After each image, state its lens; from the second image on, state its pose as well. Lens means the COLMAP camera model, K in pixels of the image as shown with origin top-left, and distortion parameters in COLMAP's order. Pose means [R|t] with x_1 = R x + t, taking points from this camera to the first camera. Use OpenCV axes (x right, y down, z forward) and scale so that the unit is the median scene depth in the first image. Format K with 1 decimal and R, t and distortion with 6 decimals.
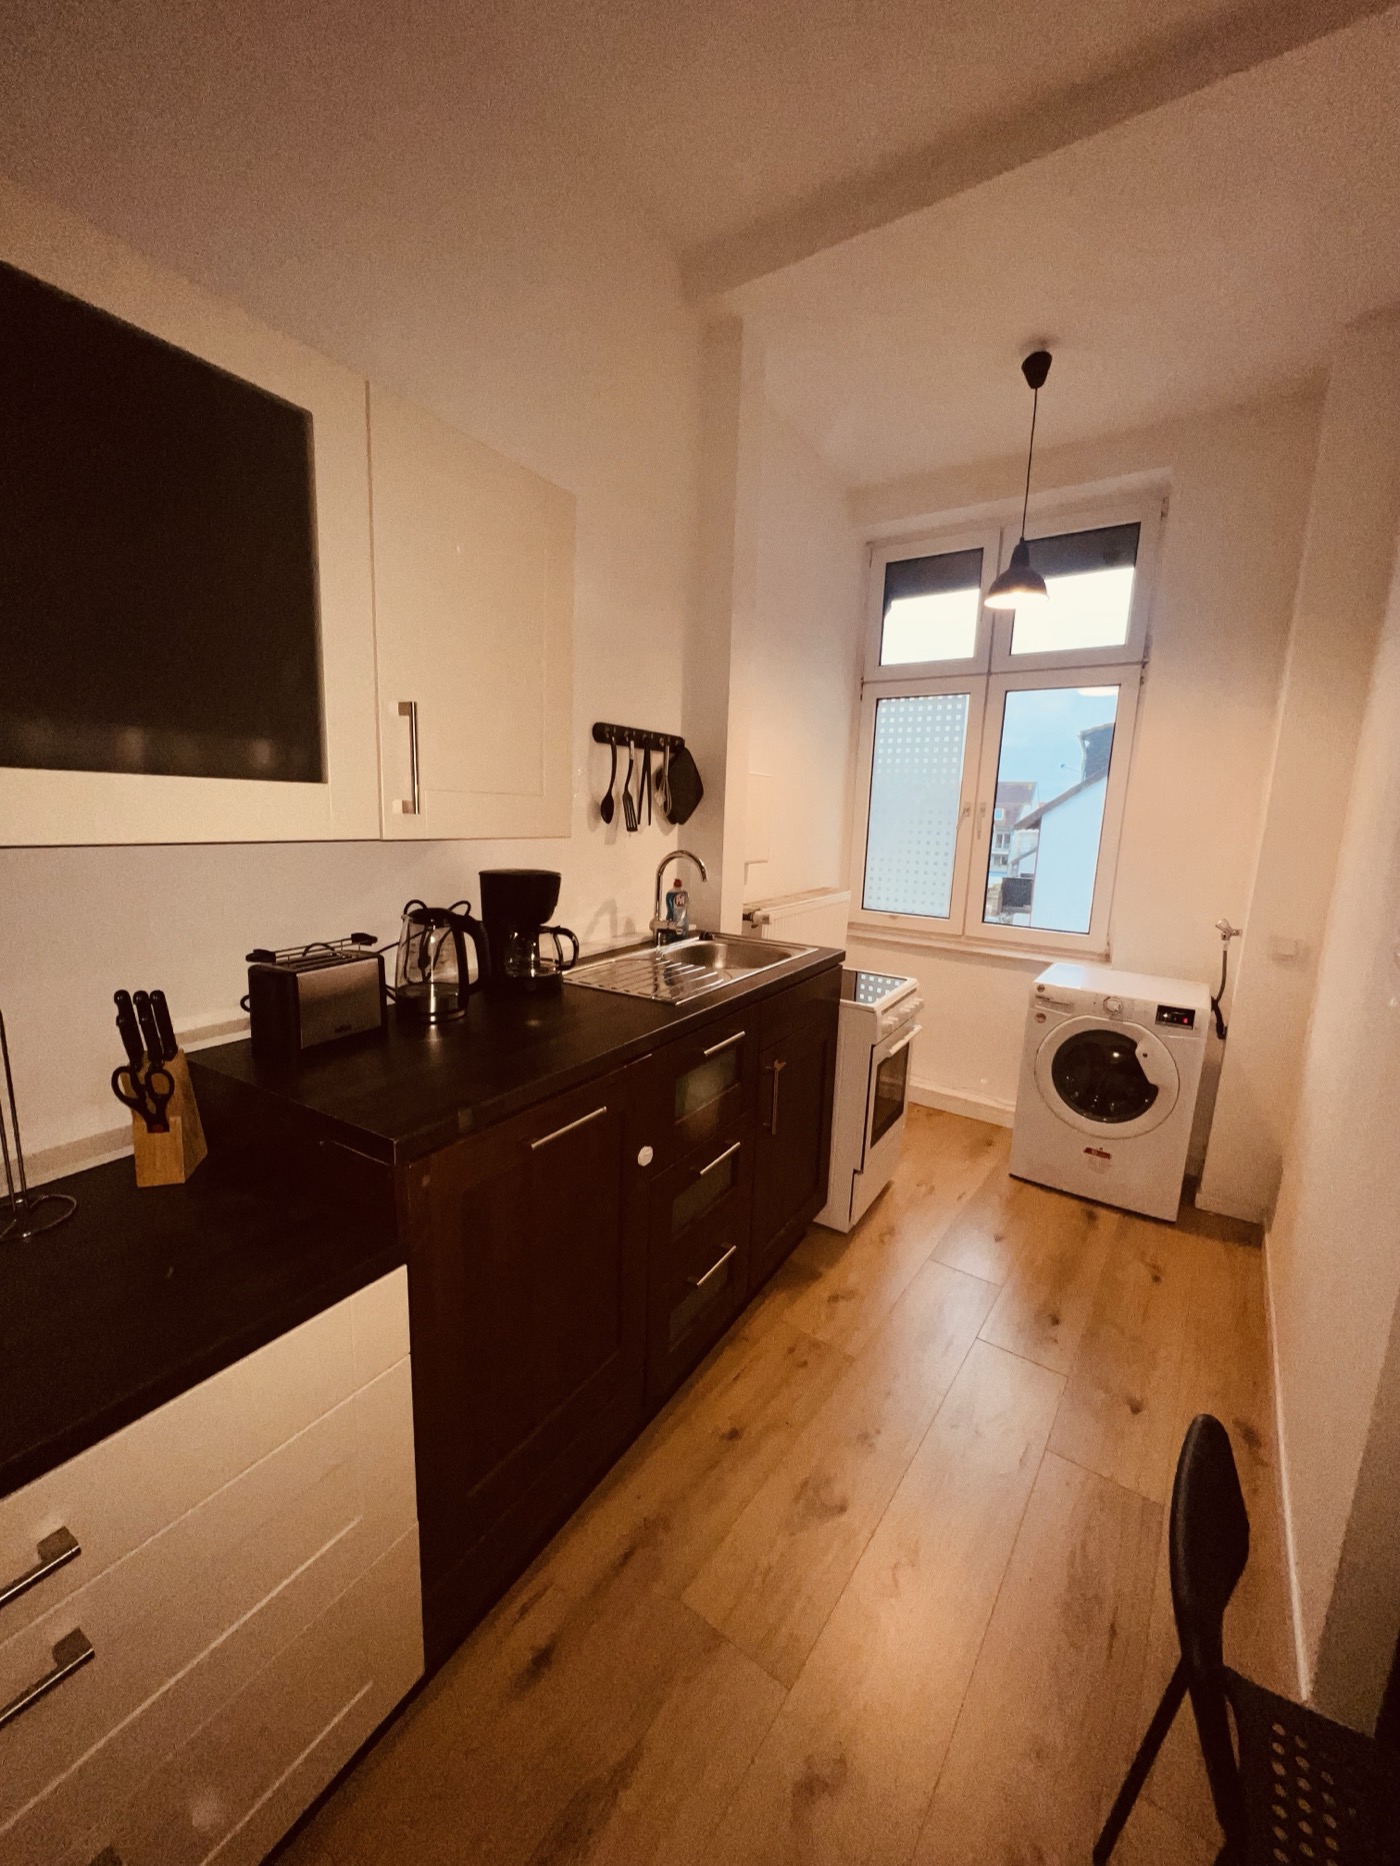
lens RADIAL K [[745.5, 0, 705.3], [0, 745.5, 937.6], [0, 0, 1]] dist [-0.001570, -0.000224]
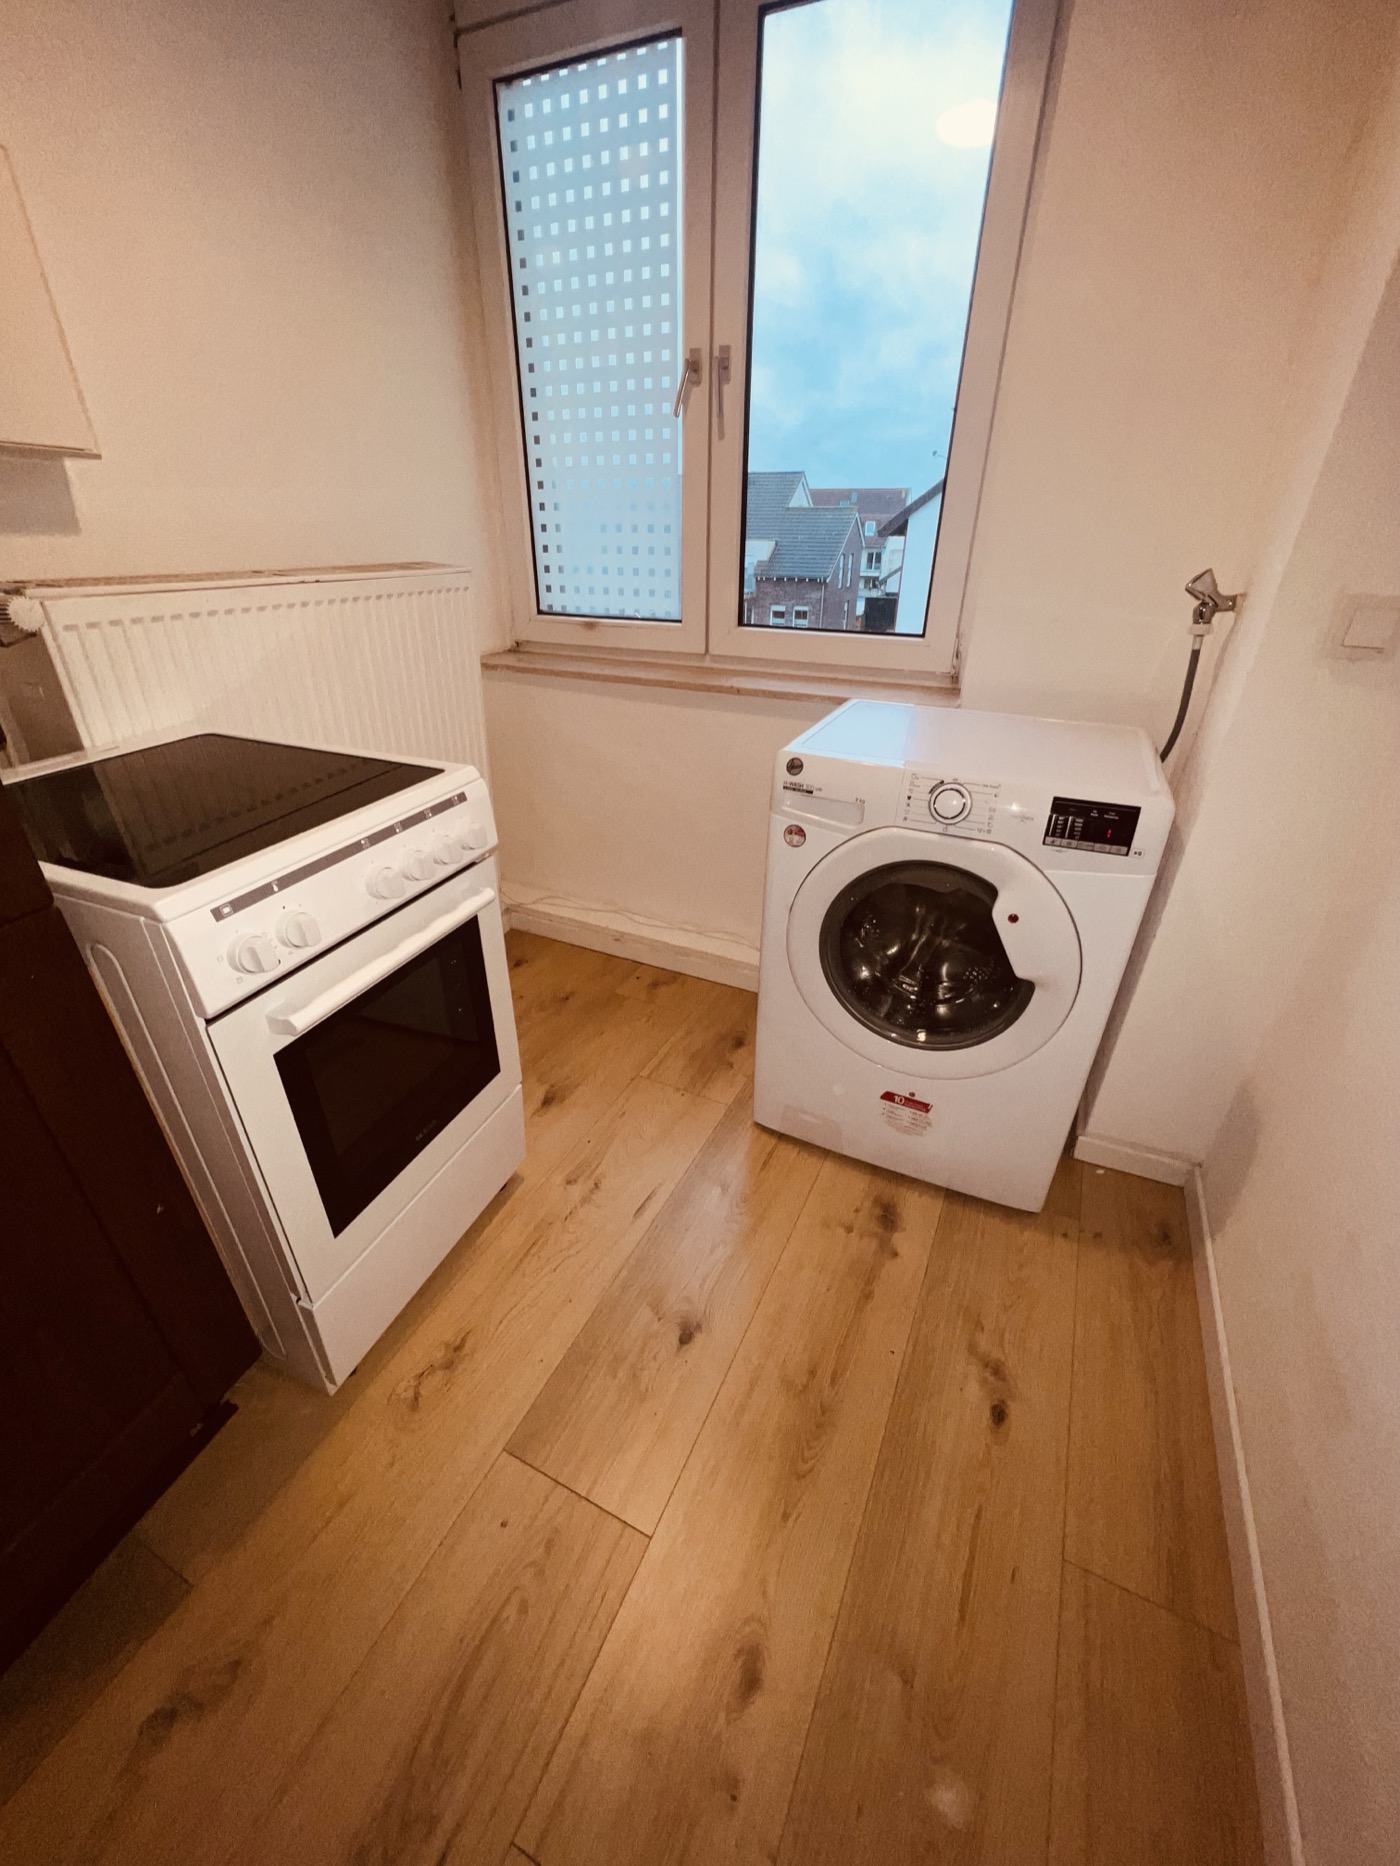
lens RADIAL K [[745.5, 0, 705.3], [0, 745.5, 937.6], [0, 0, 1]] dist [-0.001570, -0.000224]
pose [[0.984113, -0.104460, 0.143559, 0.368645], [0.052582, 0.943804, 0.326297, 0.021663], [-0.169576, -0.313565, 0.934302, 0.652535]]
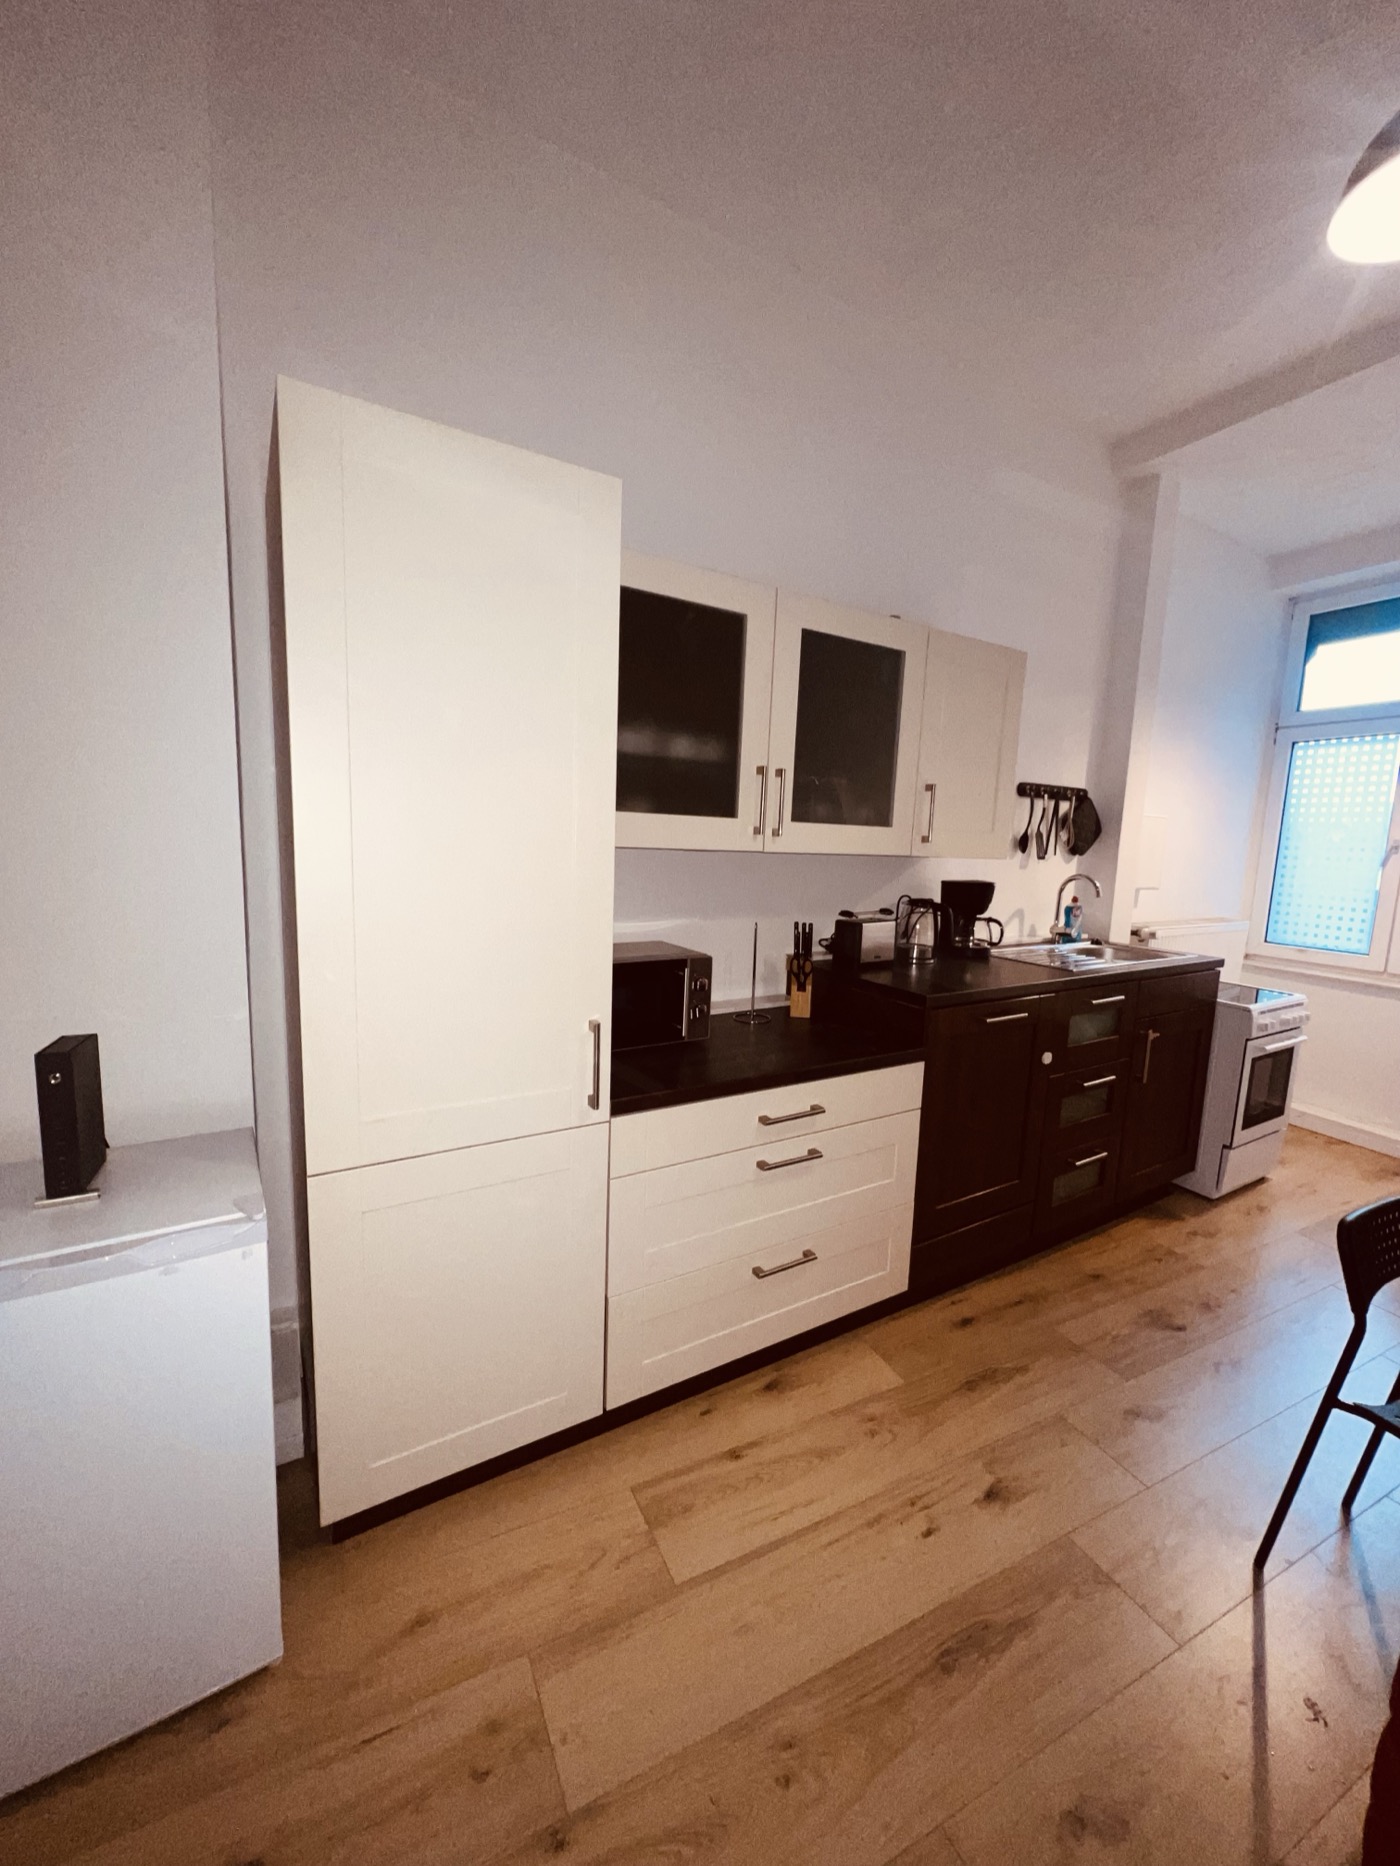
lens RADIAL K [[754.6, 0, 701.5], [0, 754.6, 933.4], [0, 0, 1]] dist [0.001788, 0.000145]
pose [[0.886851, 0.060077, -0.458134, -0.007532], [-0.086398, 0.995585, -0.036693, 0.091951], [0.453907, 0.072123, 0.888126, -0.475654]]
